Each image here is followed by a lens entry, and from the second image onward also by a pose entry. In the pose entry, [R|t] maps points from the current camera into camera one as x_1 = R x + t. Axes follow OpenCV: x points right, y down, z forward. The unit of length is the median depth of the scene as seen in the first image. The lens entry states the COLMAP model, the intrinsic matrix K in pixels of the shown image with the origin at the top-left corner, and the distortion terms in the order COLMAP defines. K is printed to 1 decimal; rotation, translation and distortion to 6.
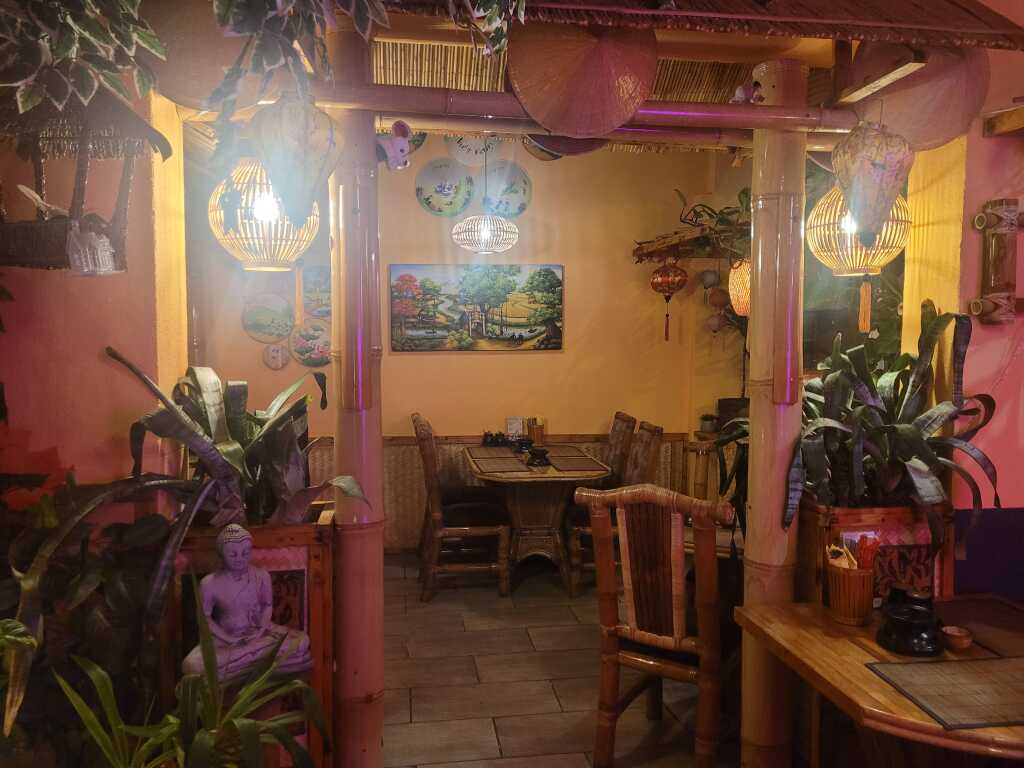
lens RADIAL K [[789.4, 0, 510.6], [0, 789.4, 383.1], [0, 0, 1]] dist [-0.009197, -0.003896]
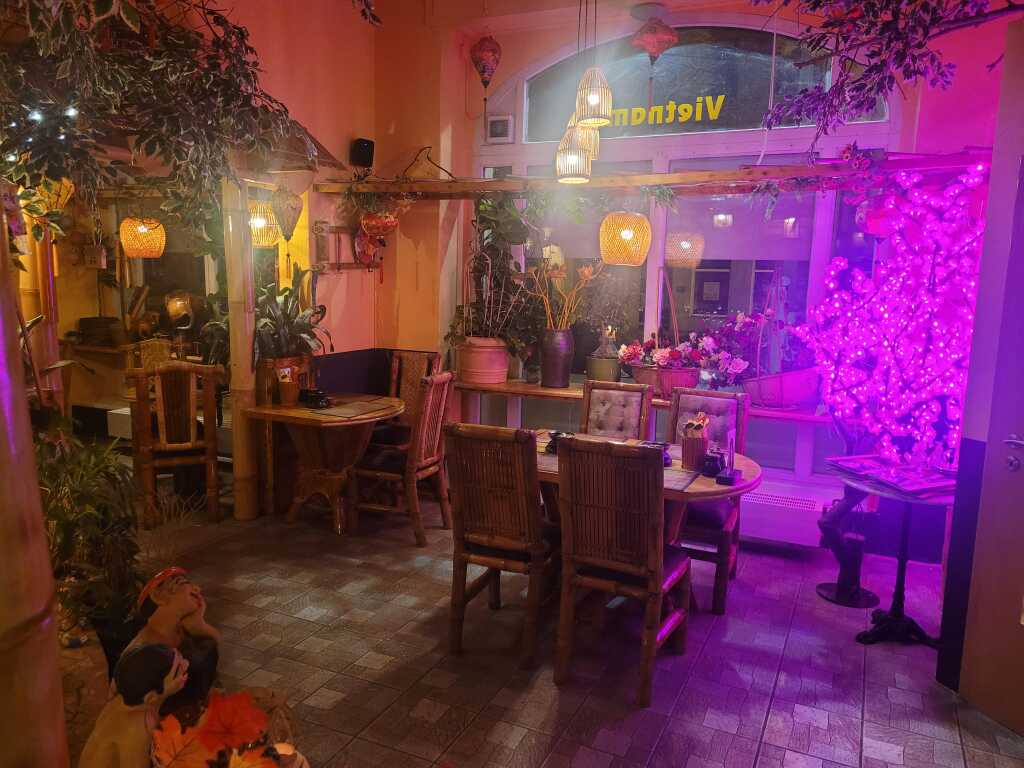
lens RADIAL K [[789.4, 0, 511.5], [0, 789.4, 387.1], [0, 0, 1]] dist [-0.009197, -0.003896]
pose [[0.558509, -0.117729, 0.821101, -0.912337], [0.039459, 0.992527, 0.115469, 0.007442], [-0.828559, -0.032091, 0.558981, -0.689342]]
